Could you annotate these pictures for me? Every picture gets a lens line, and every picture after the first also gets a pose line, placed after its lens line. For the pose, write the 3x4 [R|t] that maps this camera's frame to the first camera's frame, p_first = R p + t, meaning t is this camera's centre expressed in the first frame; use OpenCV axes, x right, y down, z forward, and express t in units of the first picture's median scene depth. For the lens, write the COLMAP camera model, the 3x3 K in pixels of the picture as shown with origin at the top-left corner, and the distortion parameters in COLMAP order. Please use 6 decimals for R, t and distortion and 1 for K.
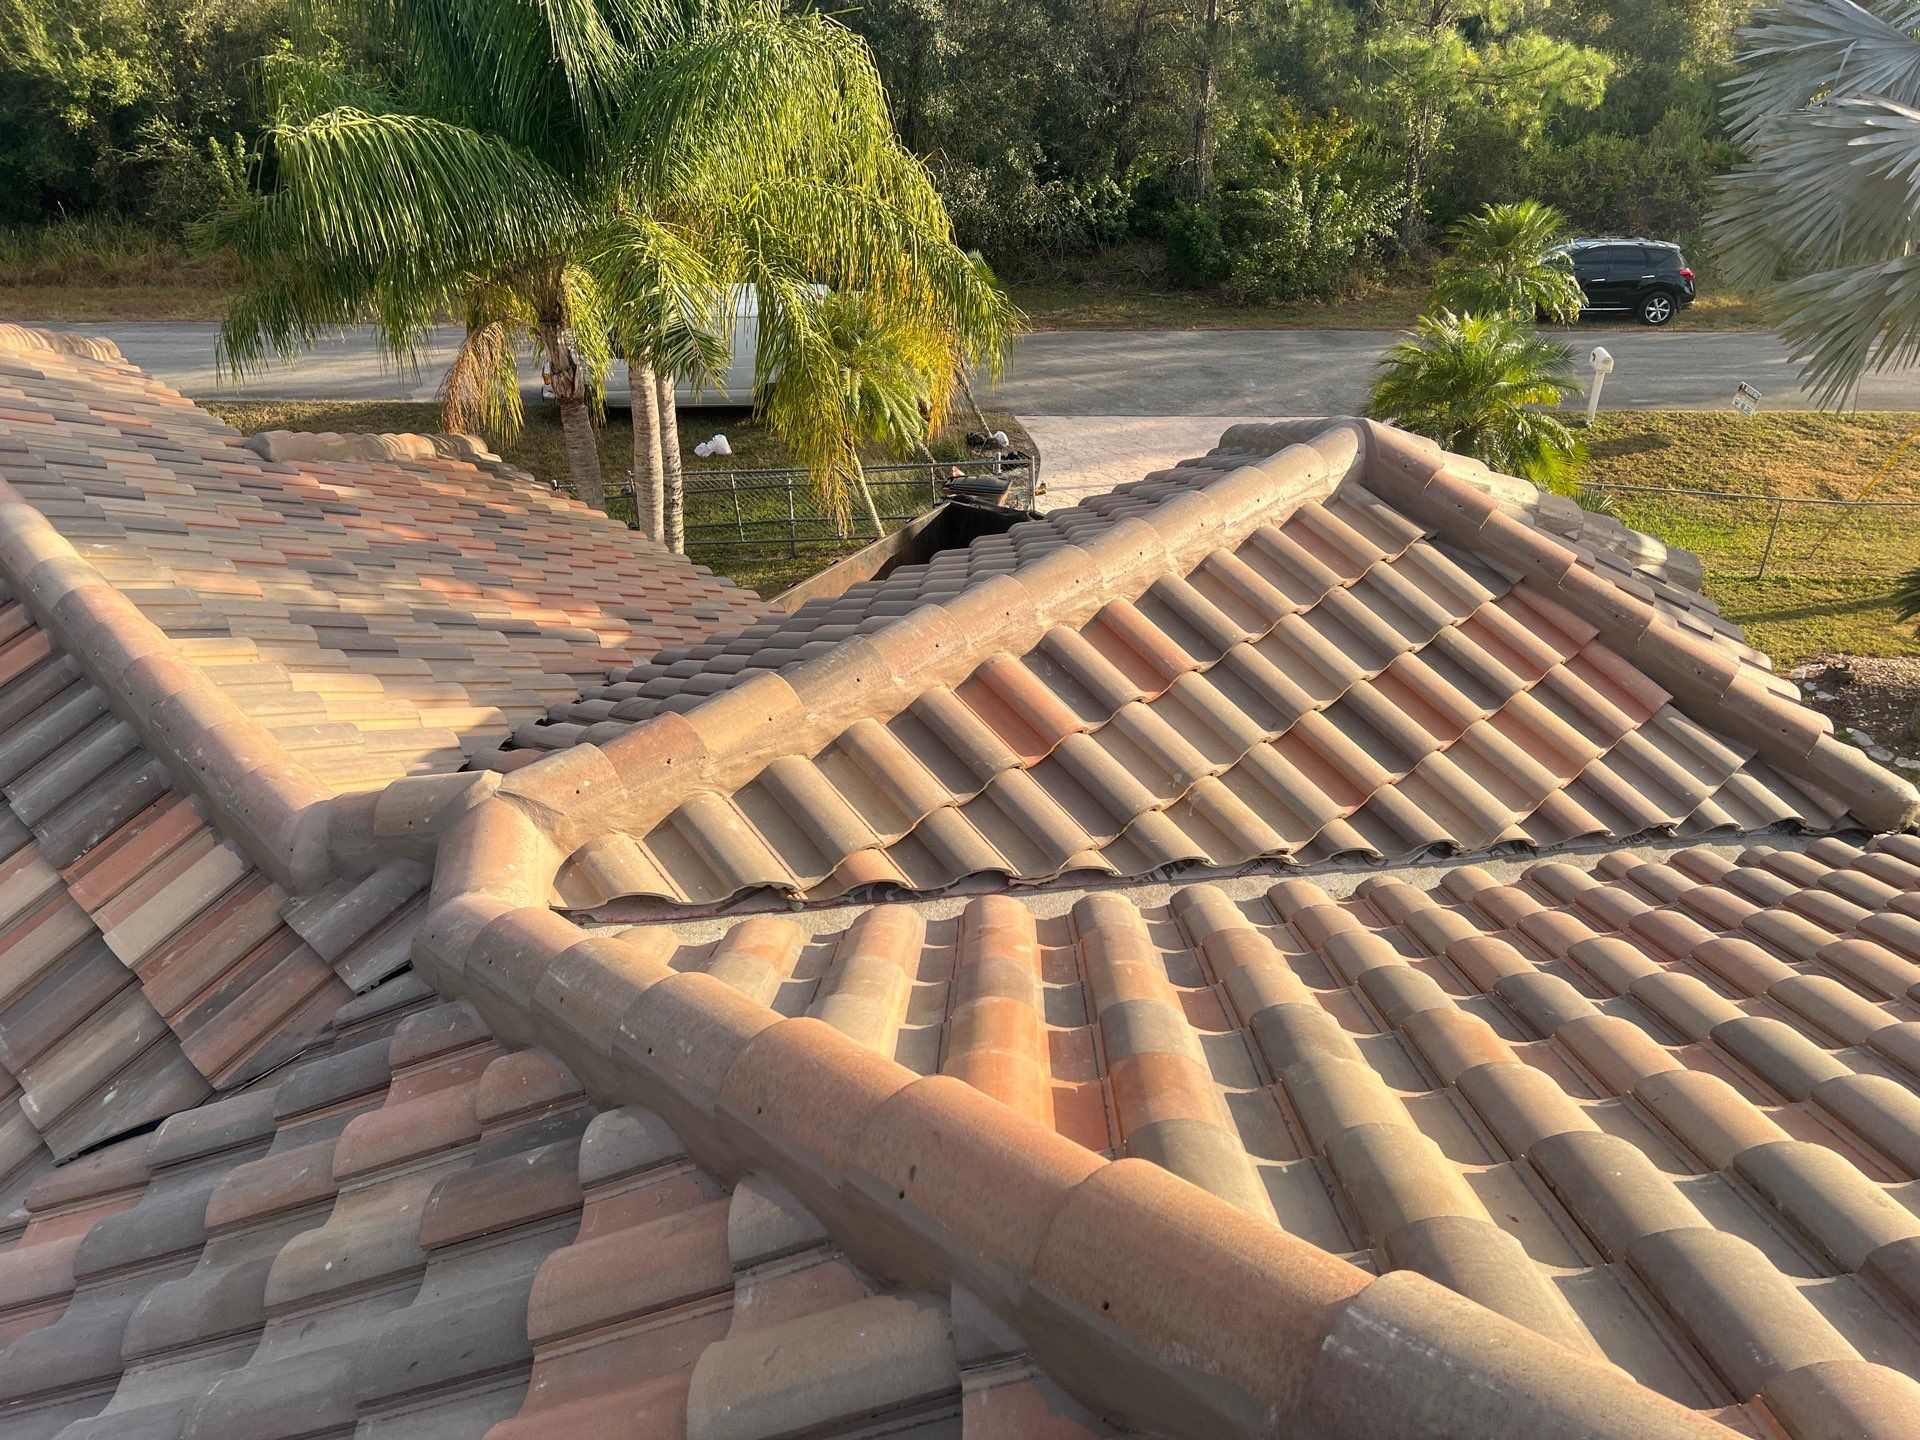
lens RADIAL K [[1424.7, 0, 960.6], [0, 1424.7, 739.9], [0, 0, 1]] dist [0.052077, -0.061142]
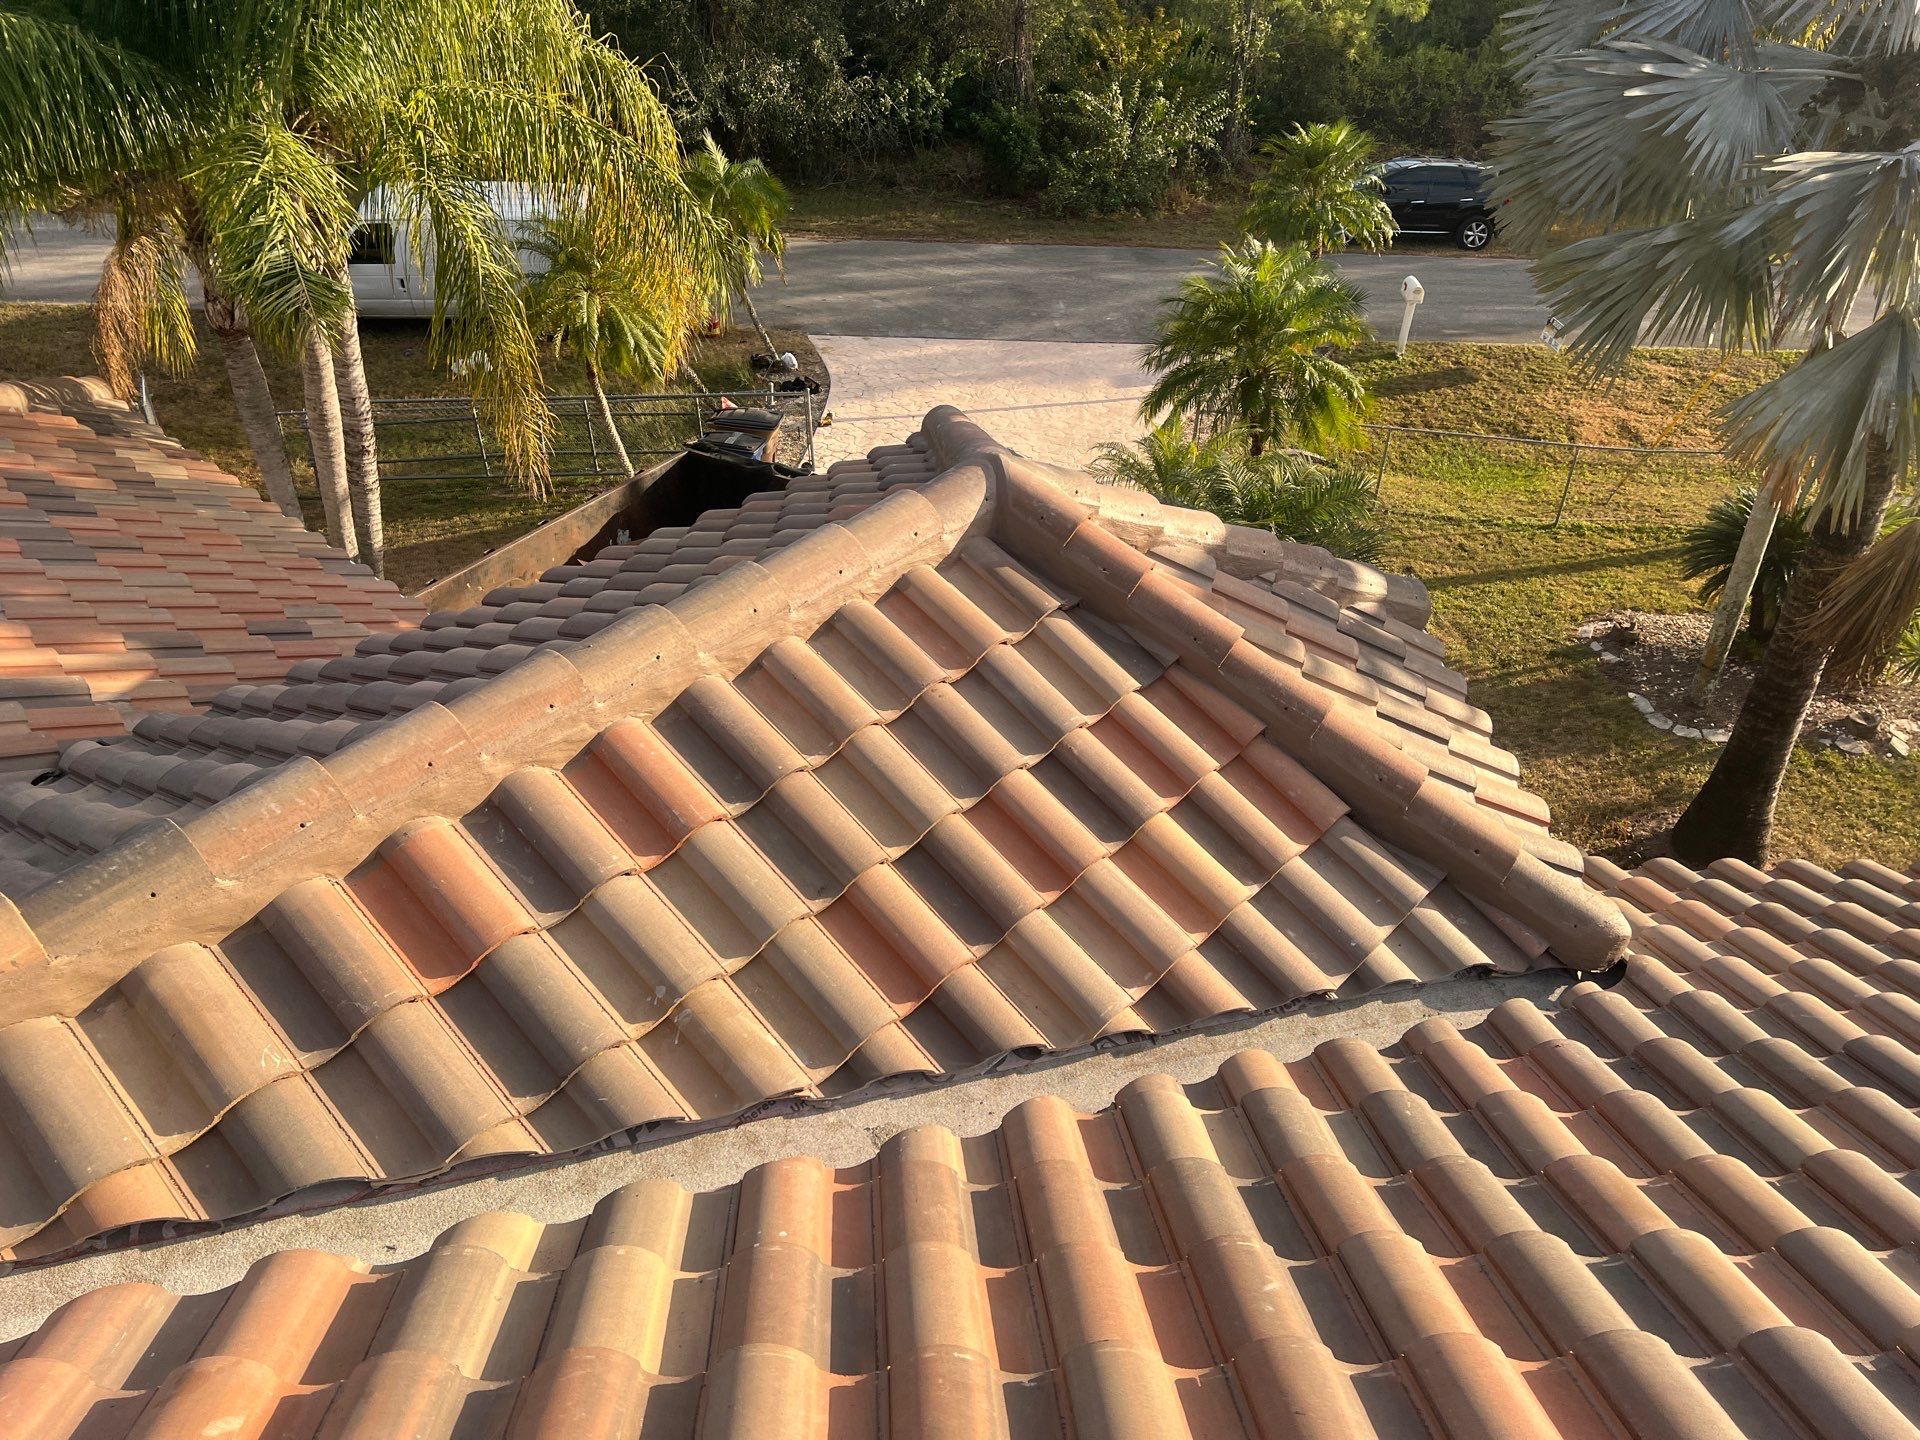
lens RADIAL K [[1424.7, 0, 950.6], [0, 1424.7, 716.1], [0, 0, 1]] dist [0.052077, -0.061142]
pose [[0.995790, -0.005083, 0.091524, 0.095858], [0.000060, 0.998497, 0.054803, -0.063889], [-0.091665, -0.054566, 0.994294, 0.102876]]
